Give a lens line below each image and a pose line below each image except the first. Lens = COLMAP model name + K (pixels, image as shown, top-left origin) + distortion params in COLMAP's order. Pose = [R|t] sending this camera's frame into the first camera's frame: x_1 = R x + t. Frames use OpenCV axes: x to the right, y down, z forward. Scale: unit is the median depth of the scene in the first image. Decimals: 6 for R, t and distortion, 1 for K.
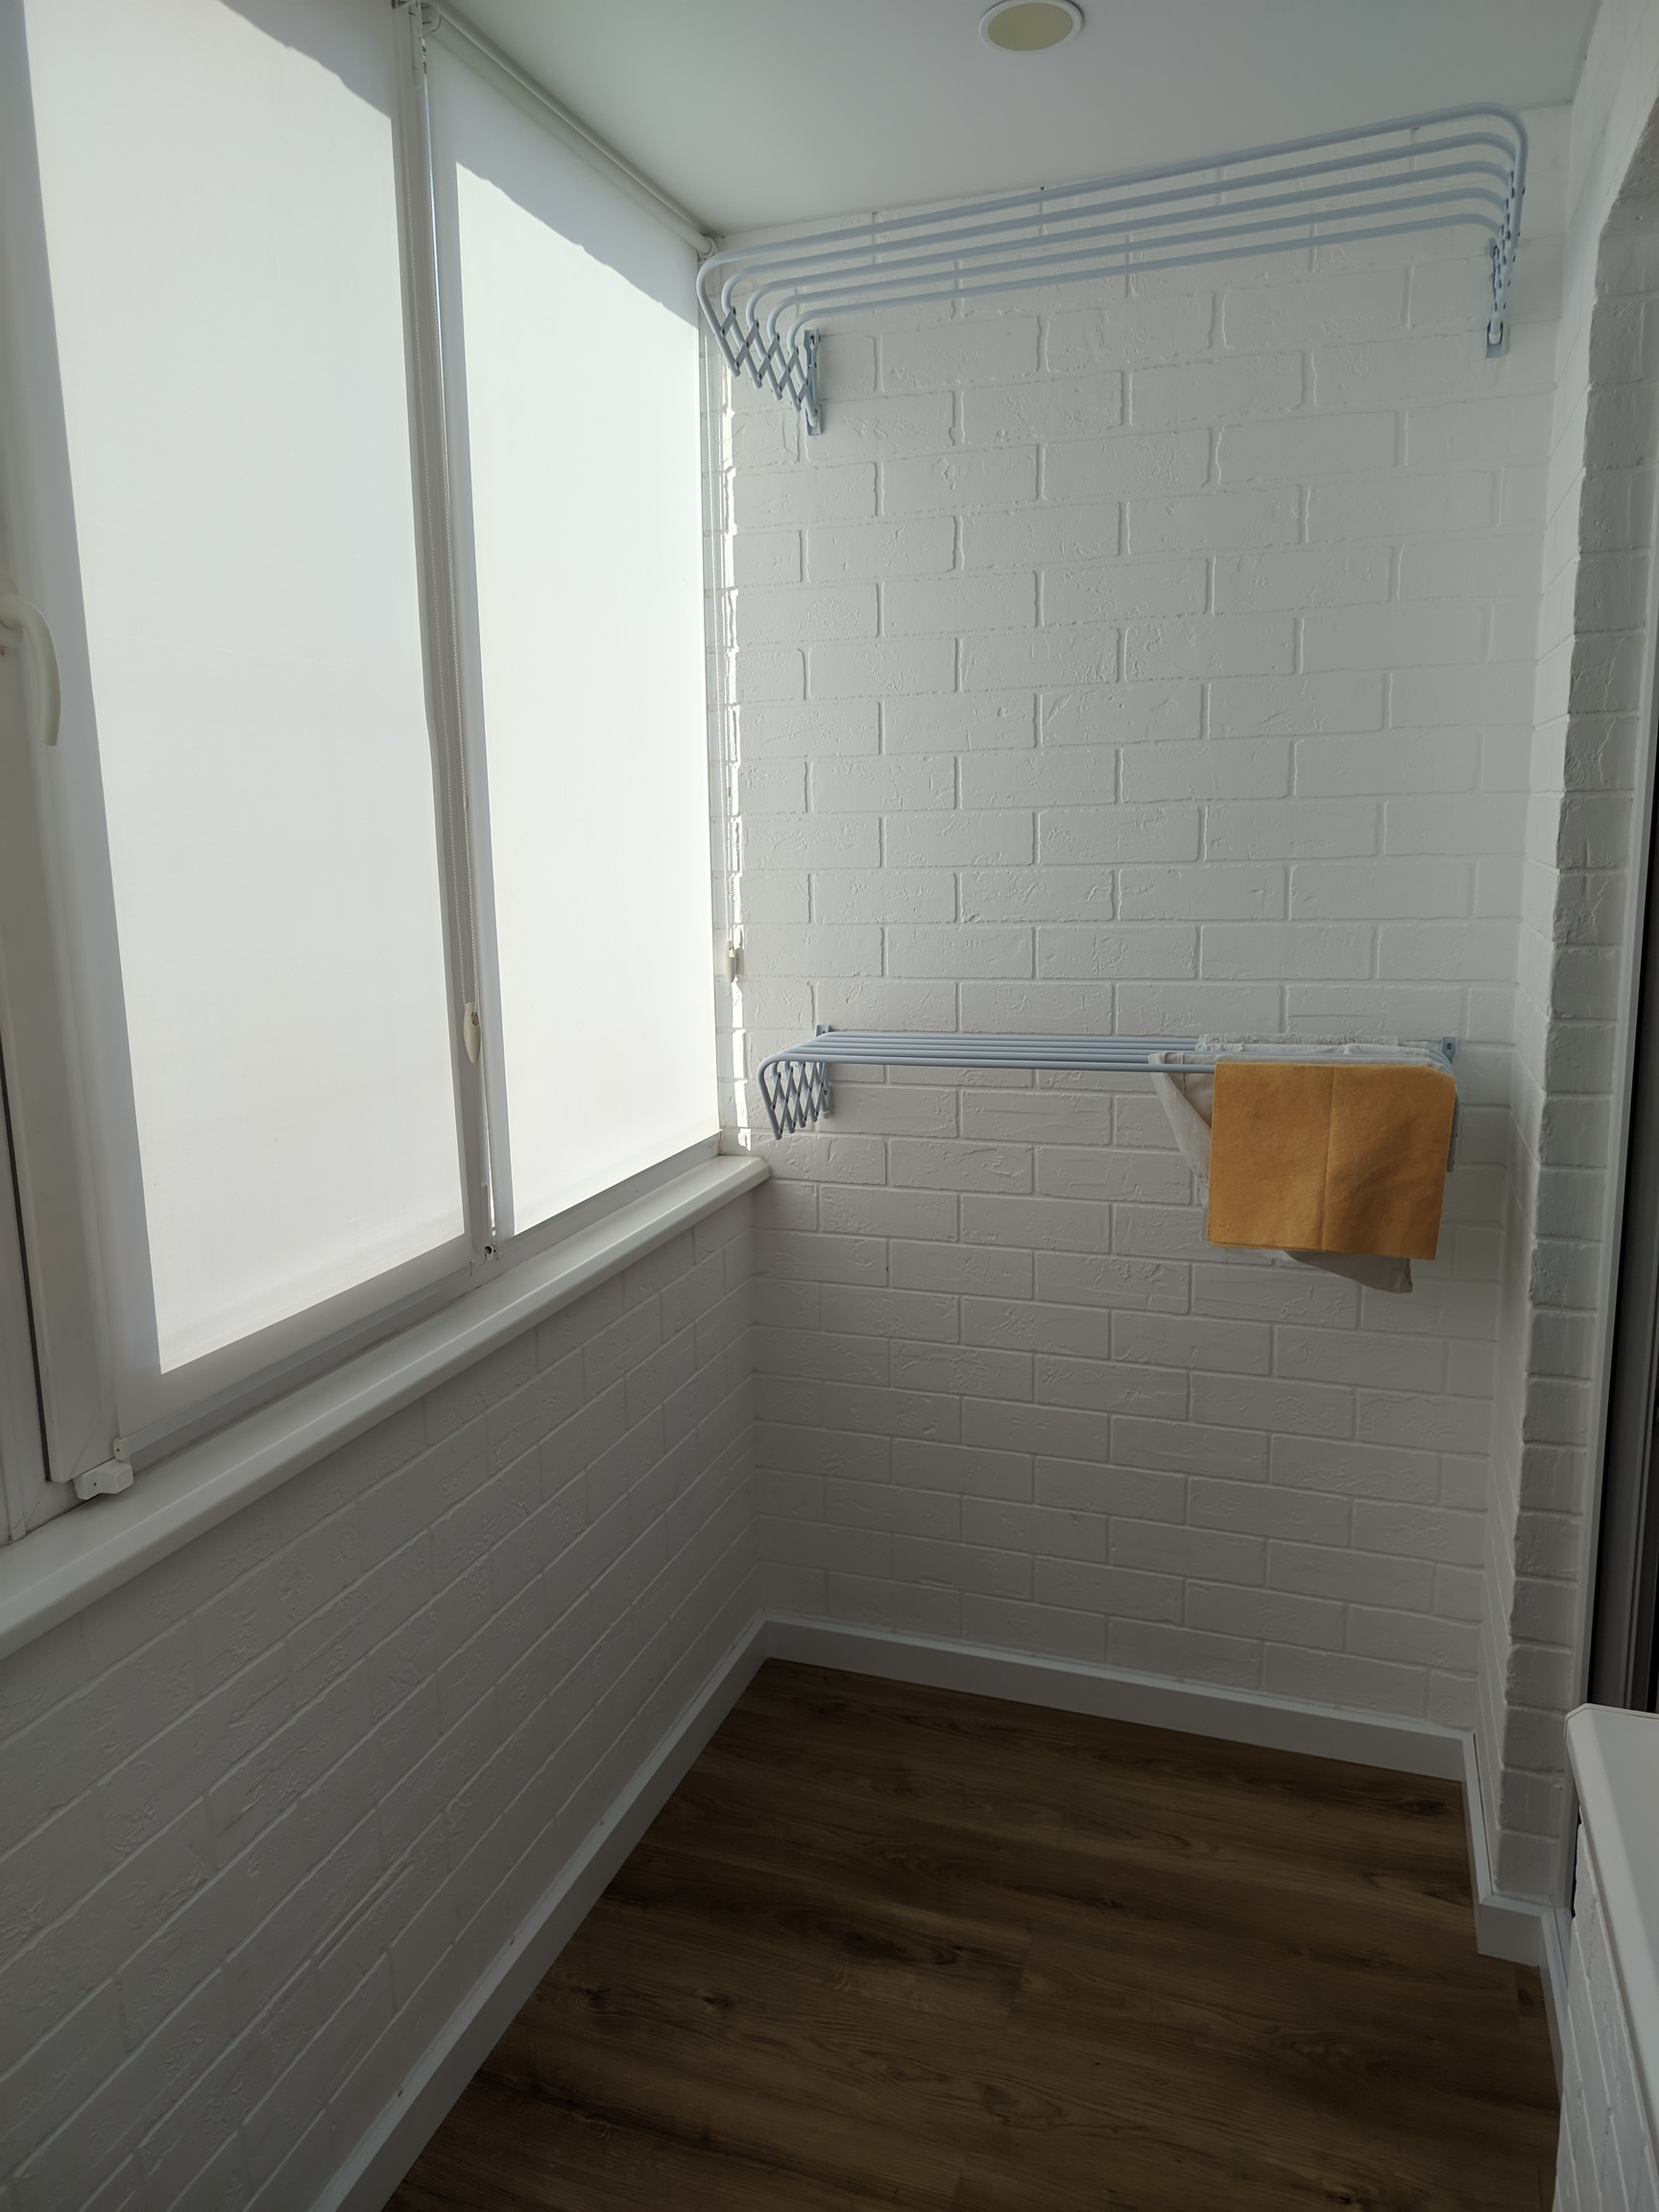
lens RADIAL K [[1548.1, 0, 827.6], [0, 1548.1, 1110.5], [0, 0, 1]] dist [0.058387, -0.063657]
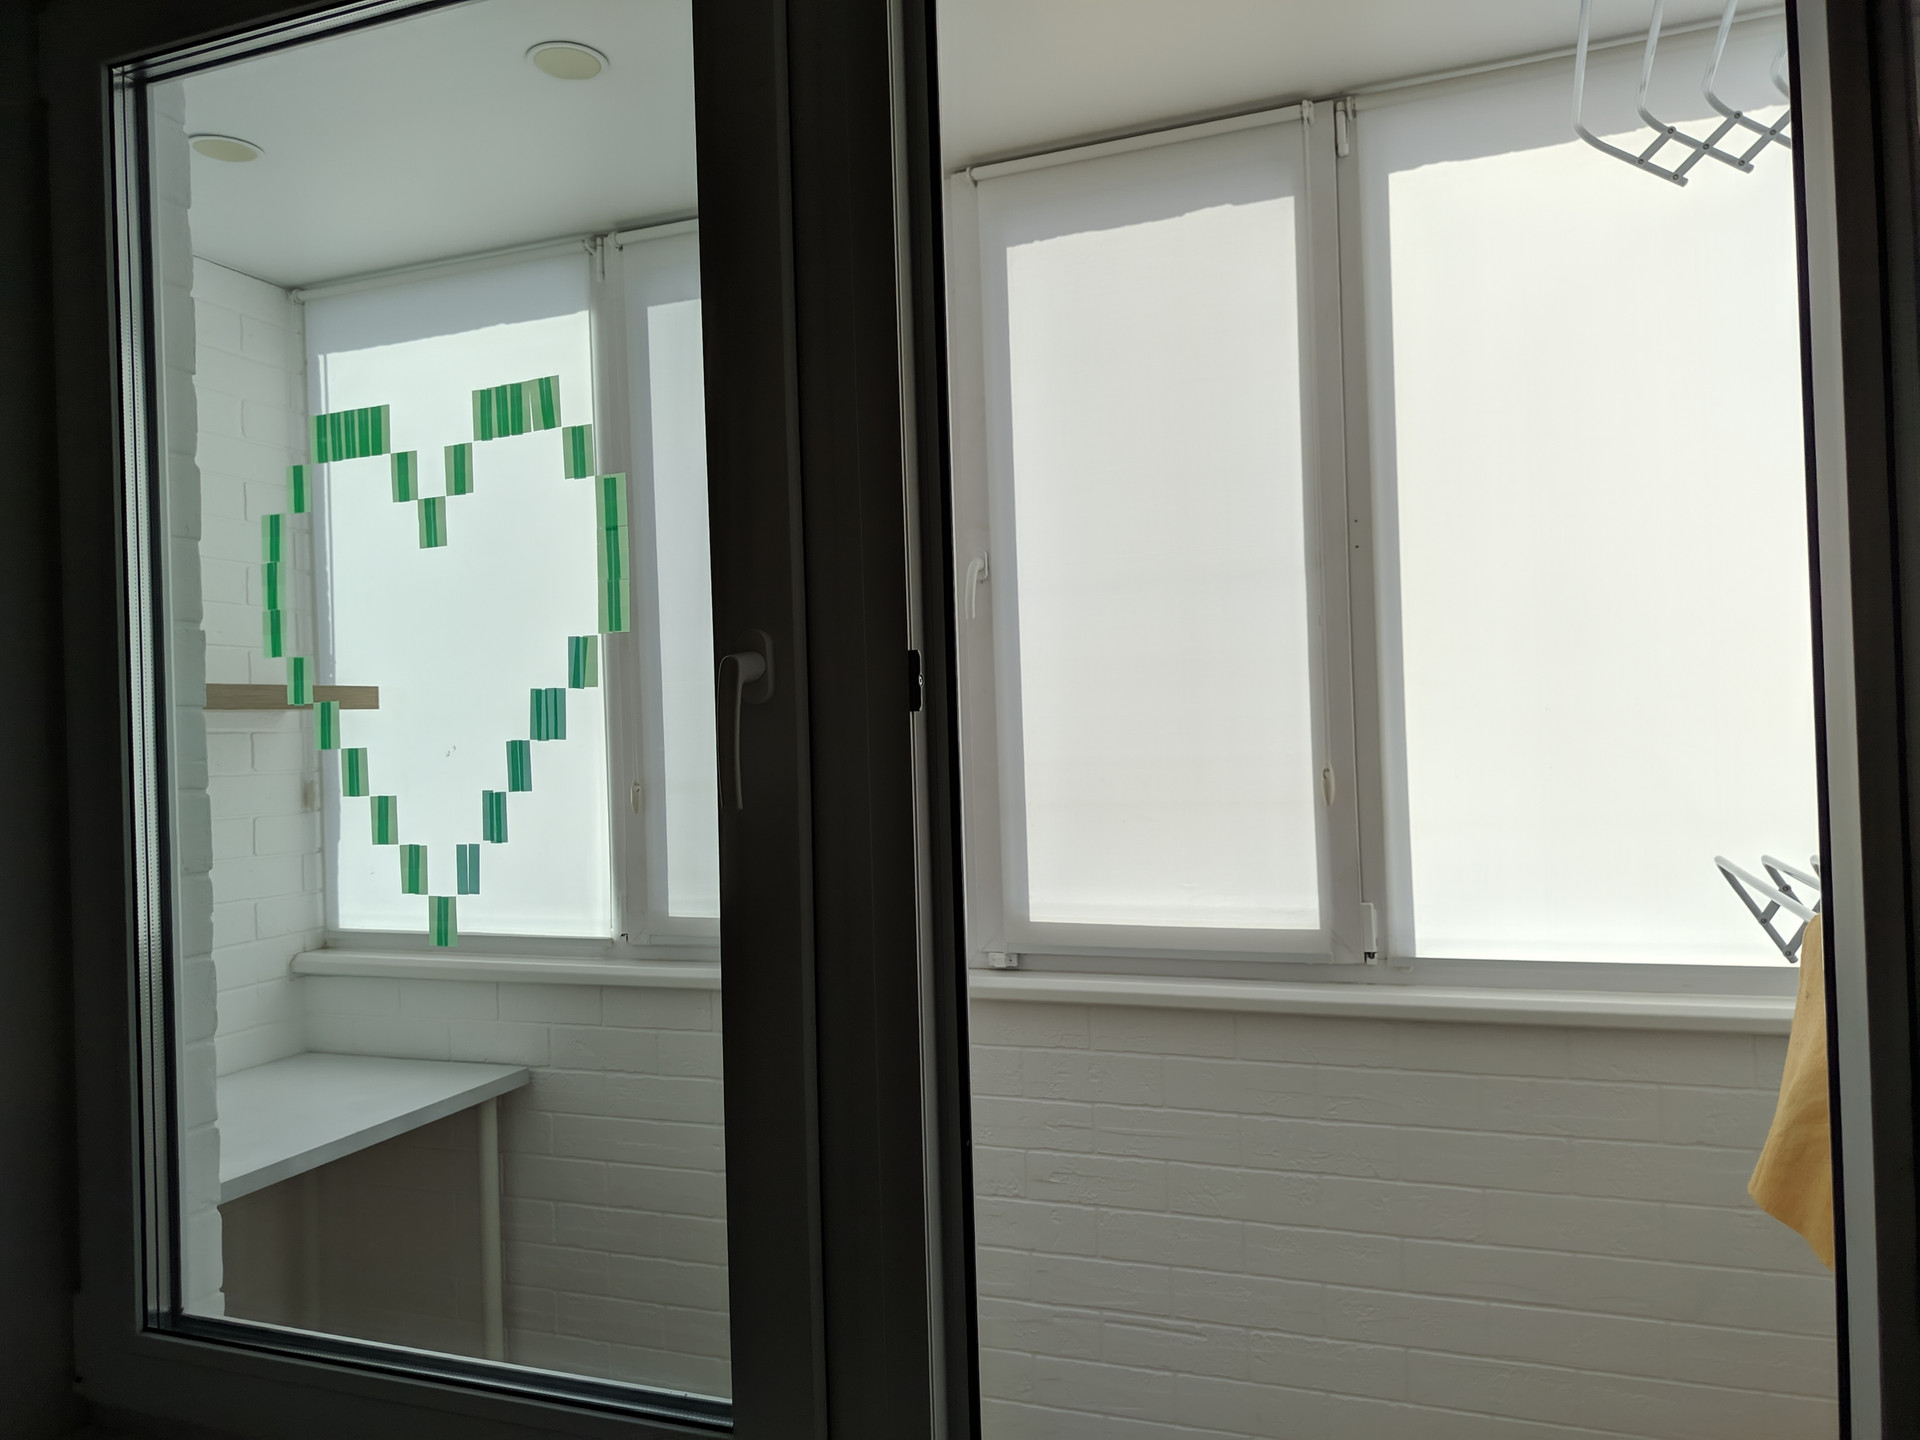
lens RADIAL K [[1343.7, 0, 958.0], [0, 1343.7, 726.4], [0, 0, 1]] dist [0.058387, -0.063657]
pose [[-0.037072, 0.012394, -0.999236, 0.944643], [-0.153007, 0.988062, 0.017932, -0.068685], [0.987529, 0.153555, -0.034734, 0.688435]]
